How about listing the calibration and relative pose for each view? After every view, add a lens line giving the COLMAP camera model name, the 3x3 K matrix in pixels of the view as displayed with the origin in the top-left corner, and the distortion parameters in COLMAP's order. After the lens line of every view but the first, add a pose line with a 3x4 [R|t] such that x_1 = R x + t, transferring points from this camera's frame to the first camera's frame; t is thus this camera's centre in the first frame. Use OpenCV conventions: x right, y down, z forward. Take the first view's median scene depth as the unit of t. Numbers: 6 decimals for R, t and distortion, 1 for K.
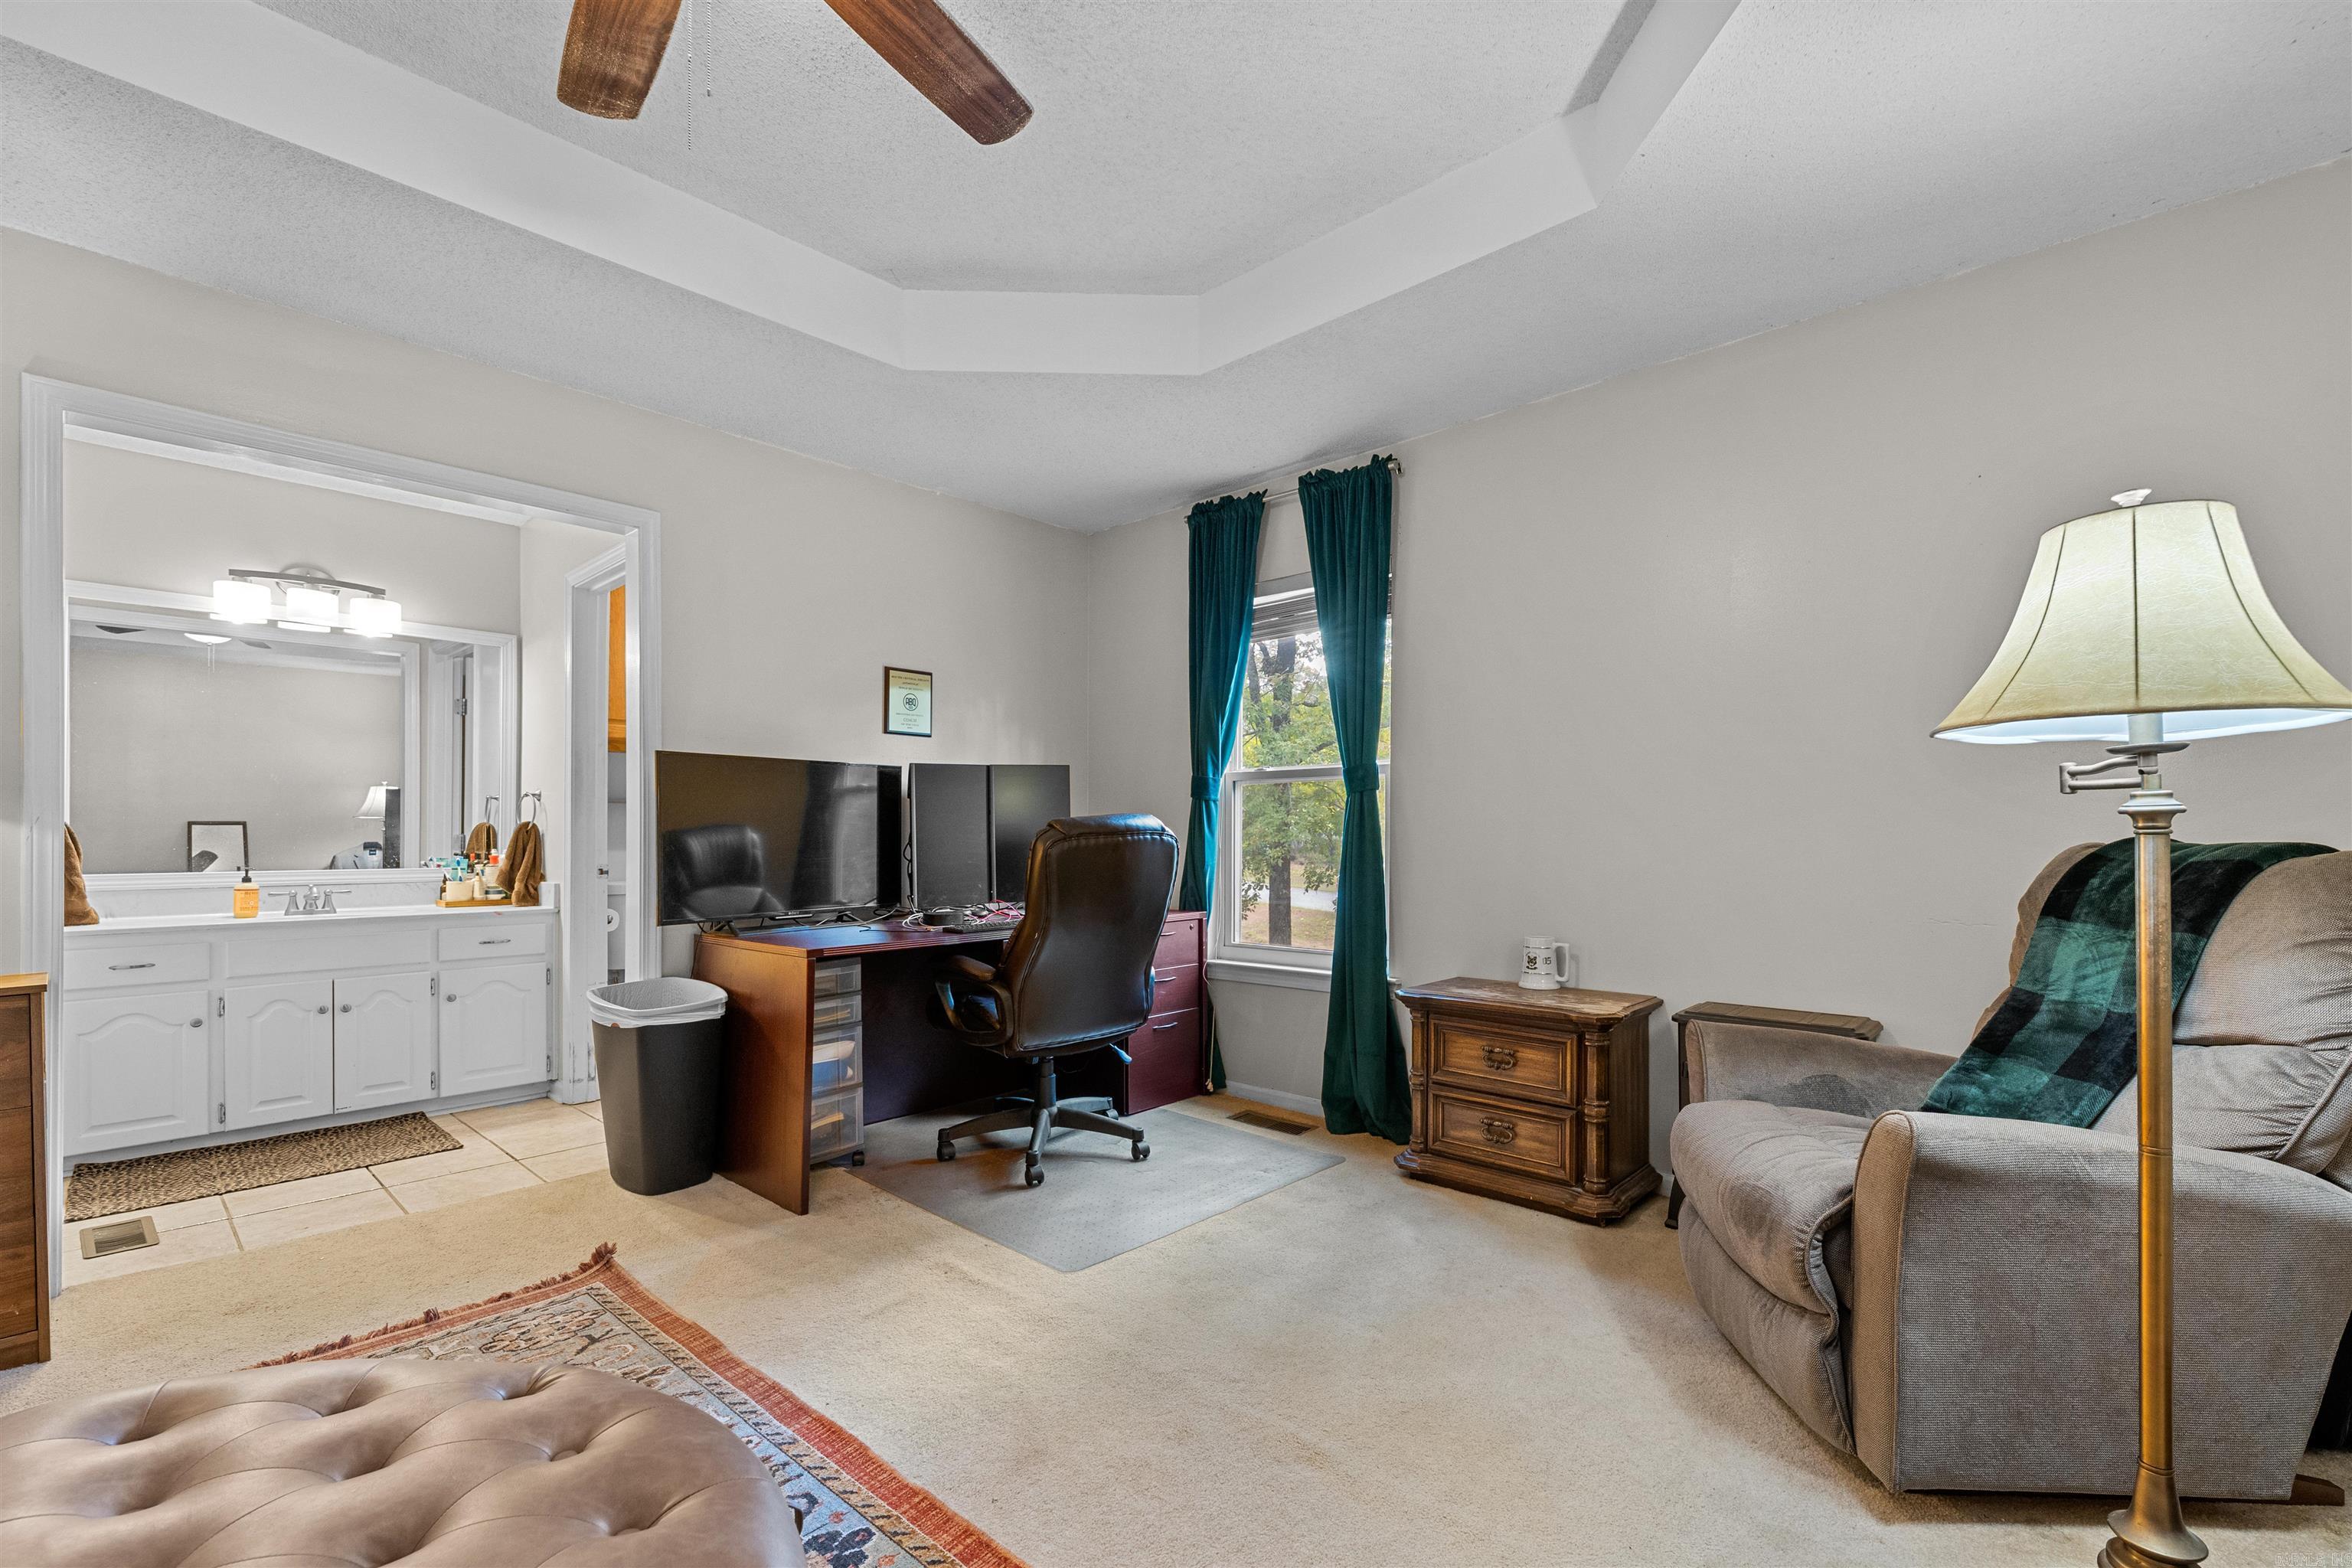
lens RADIAL K [[1018.6, 0, 1189.2], [0, 1018.6, 833.2], [0, 0, 1]] dist [0.000018, -0.000160]
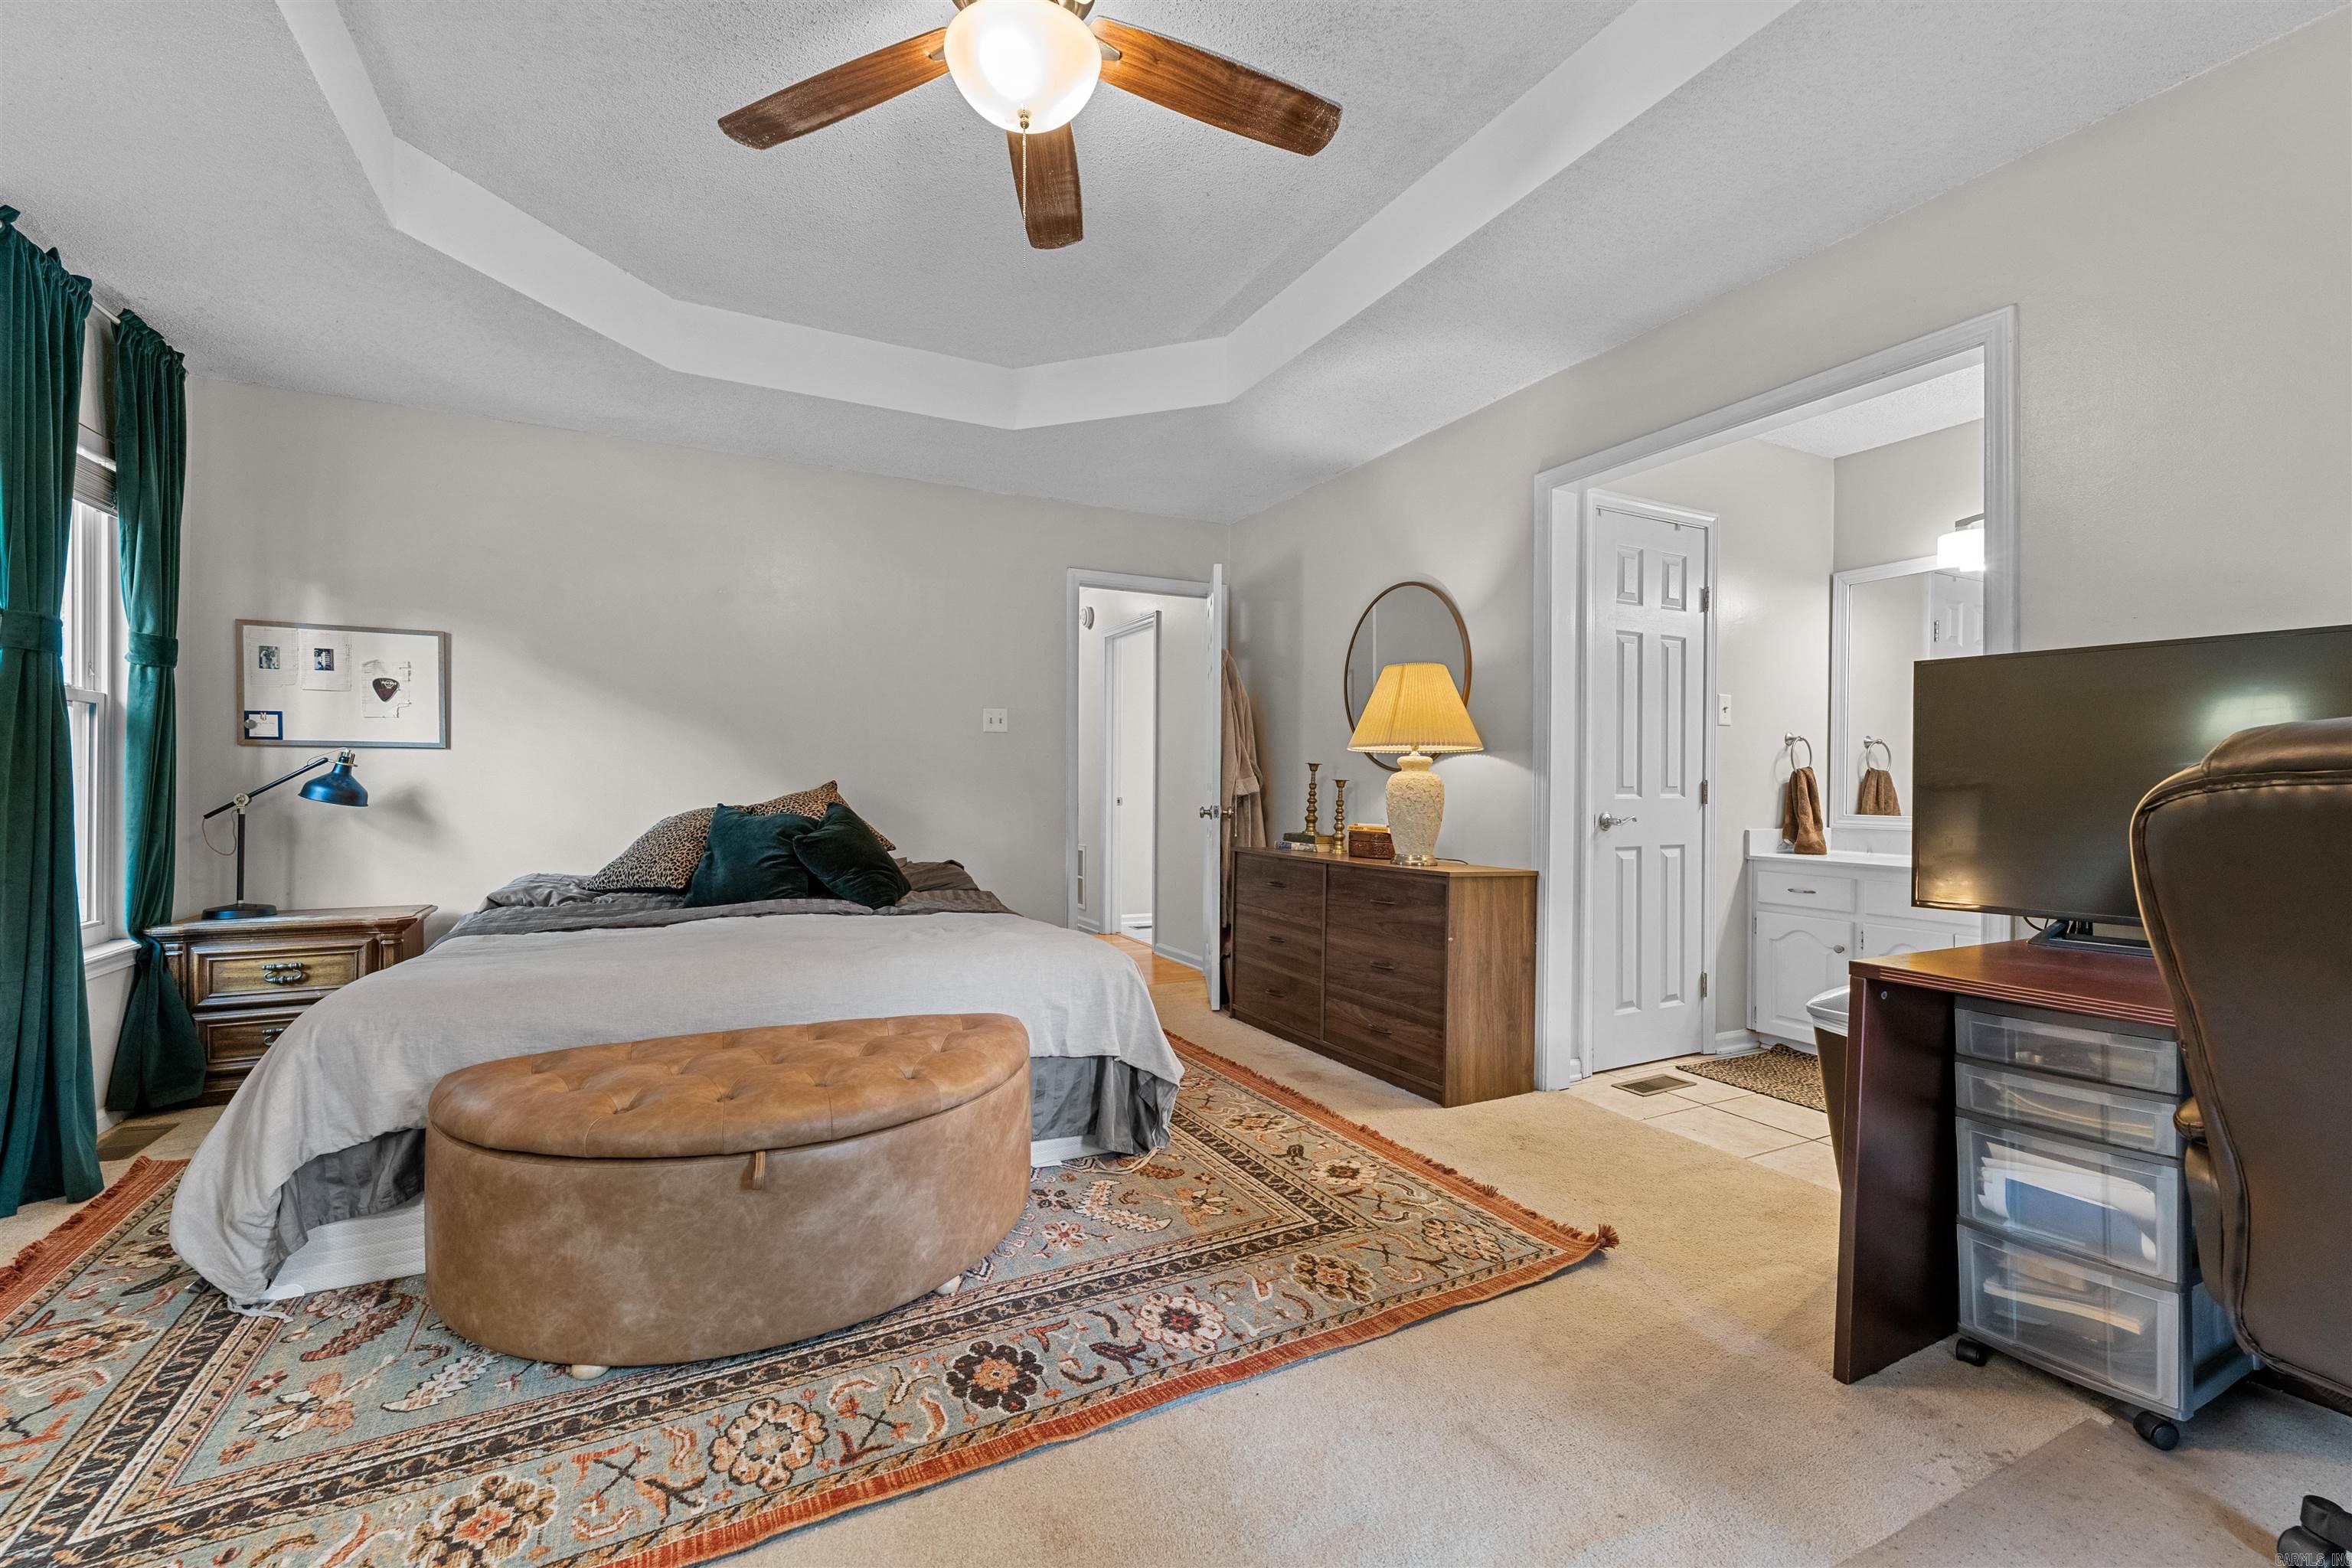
lens RADIAL K [[968.4, 0, 1180.0], [0, 968.4, 781.9], [0, 0, 1]] dist [0.008730, -0.005052]
pose [[-0.348904, -0.000443, -0.937158, 0.315010], [-0.002698, 0.999996, 0.000532, 0.005610], [0.937154, 0.002714, -0.348904, 0.798309]]
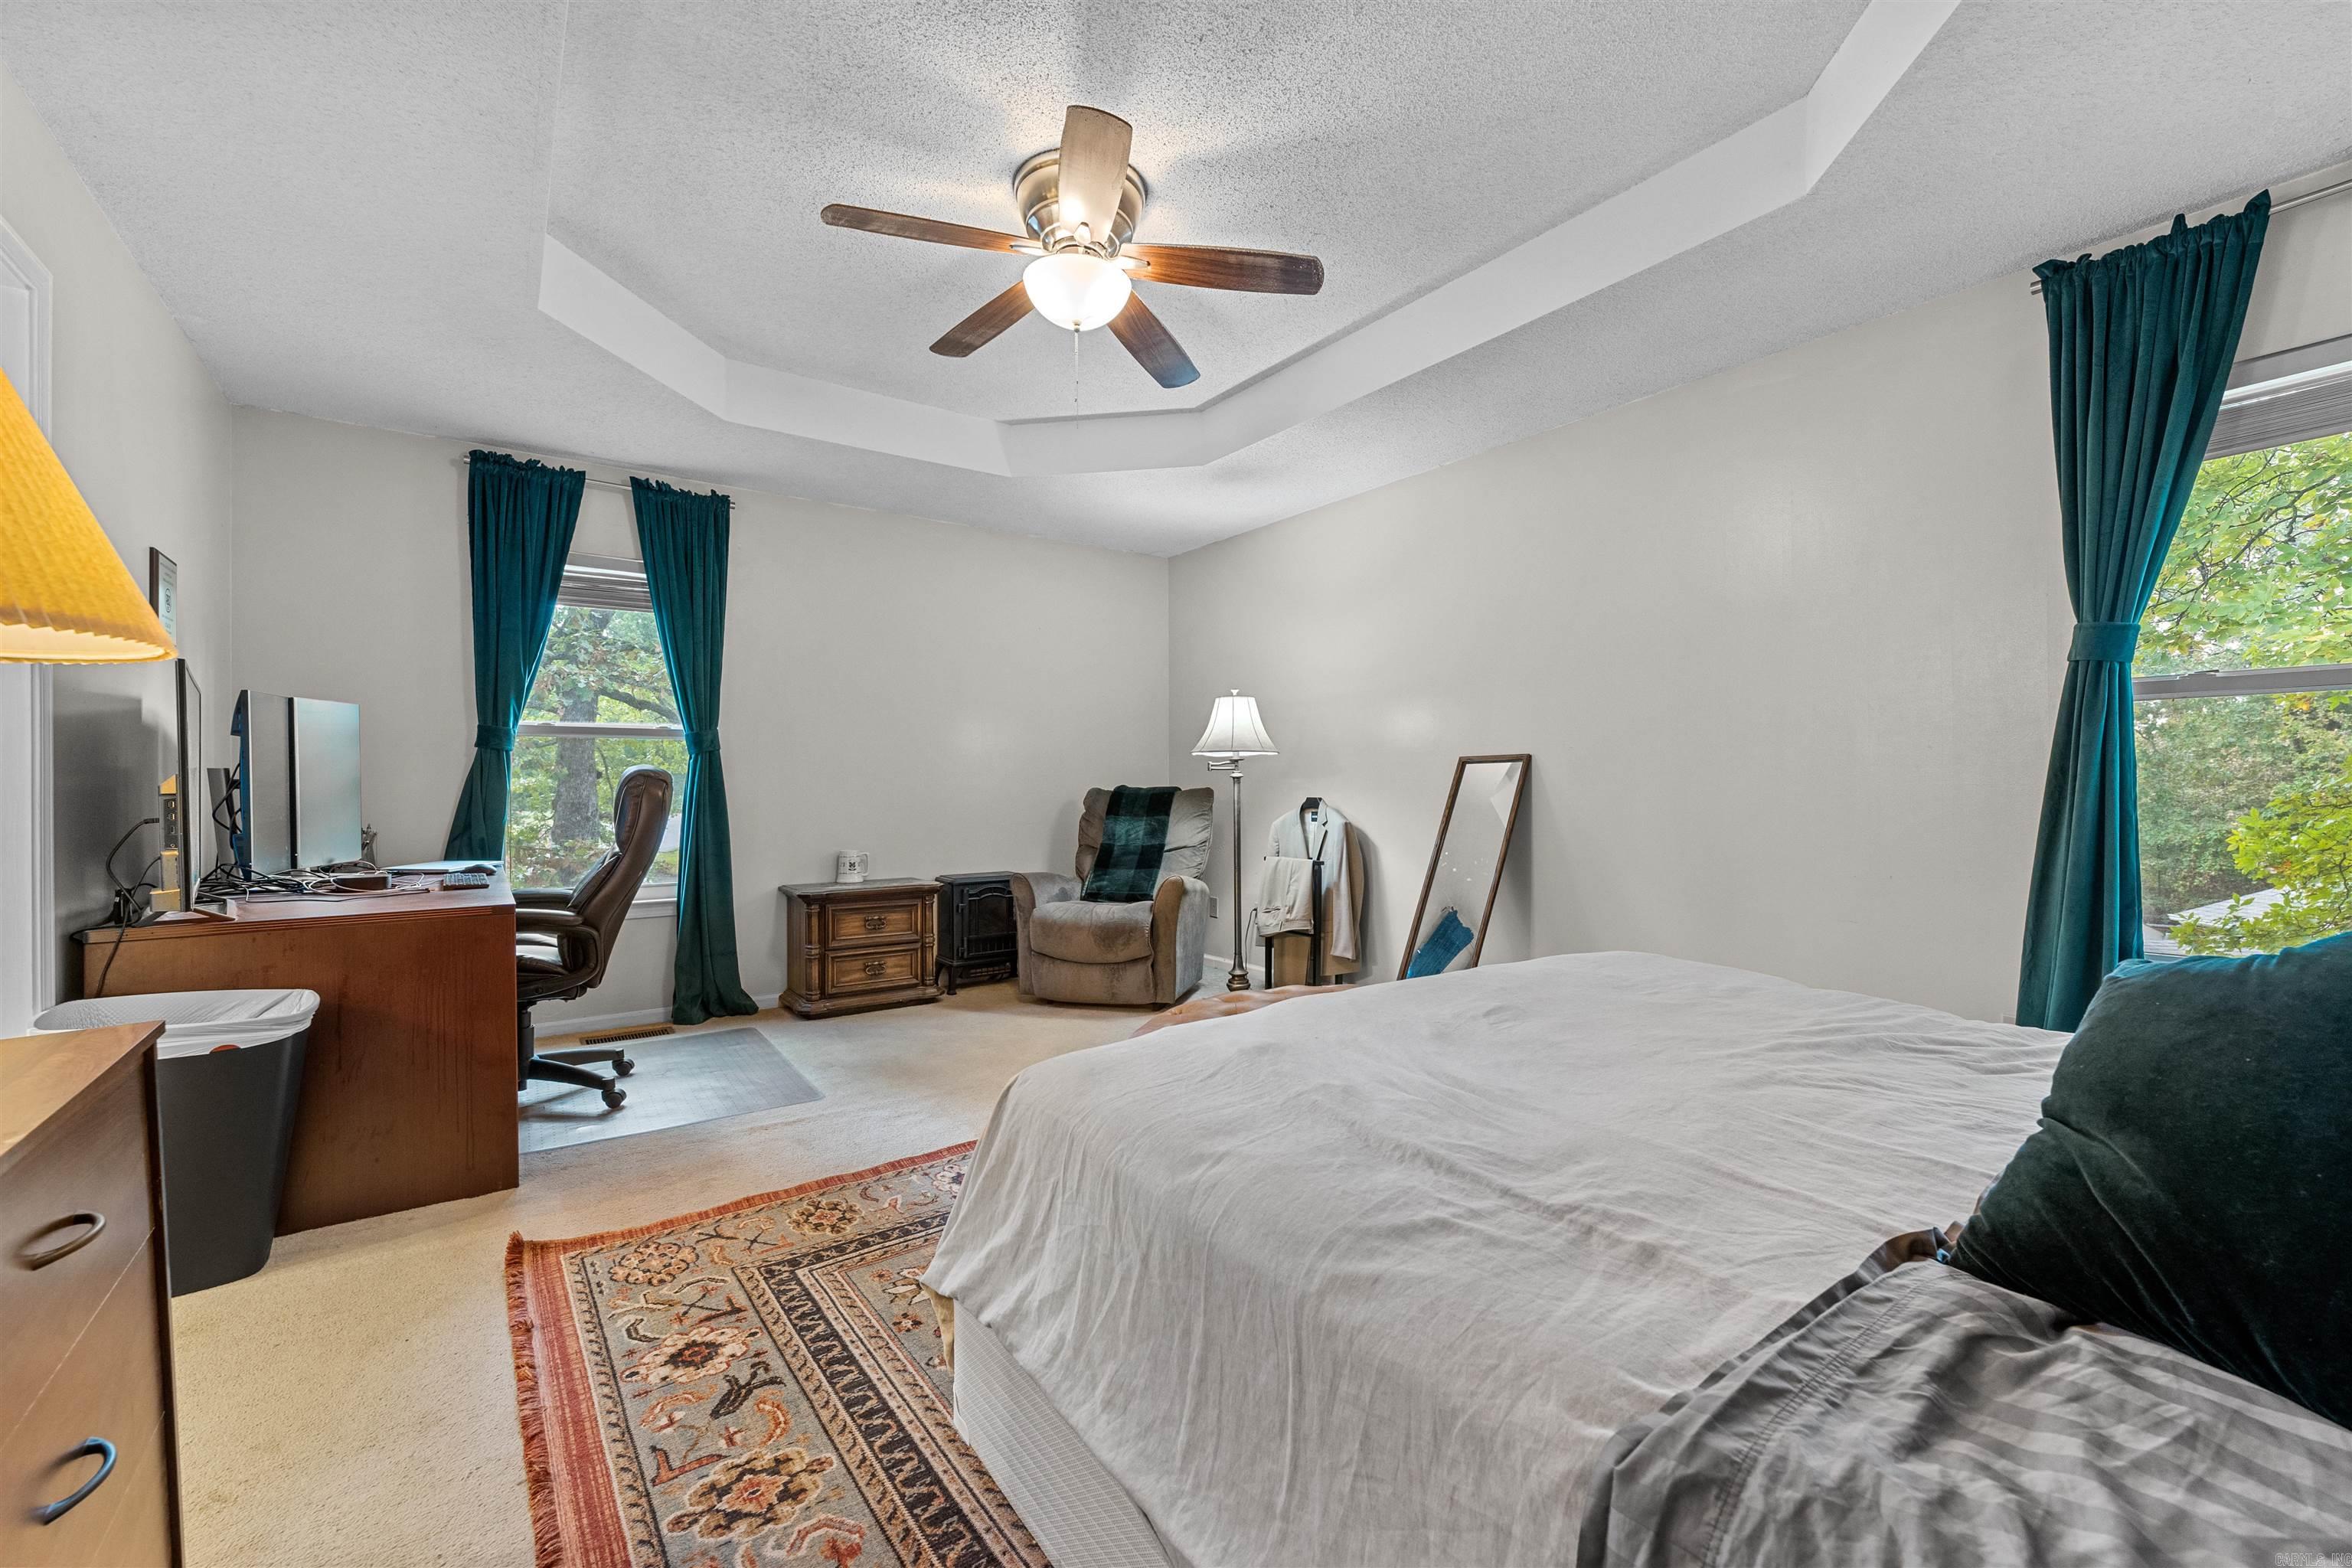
lens RADIAL K [[968.4, 0, 1180.0], [0, 968.4, 781.9], [0, 0, 1]] dist [0.008730, -0.005052]
pose [[0.204587, 0.007838, 0.978817, -1.099014], [0.004115, 0.999952, -0.008867, 0.012152], [-0.978840, 0.005842, 0.204545, 0.208850]]
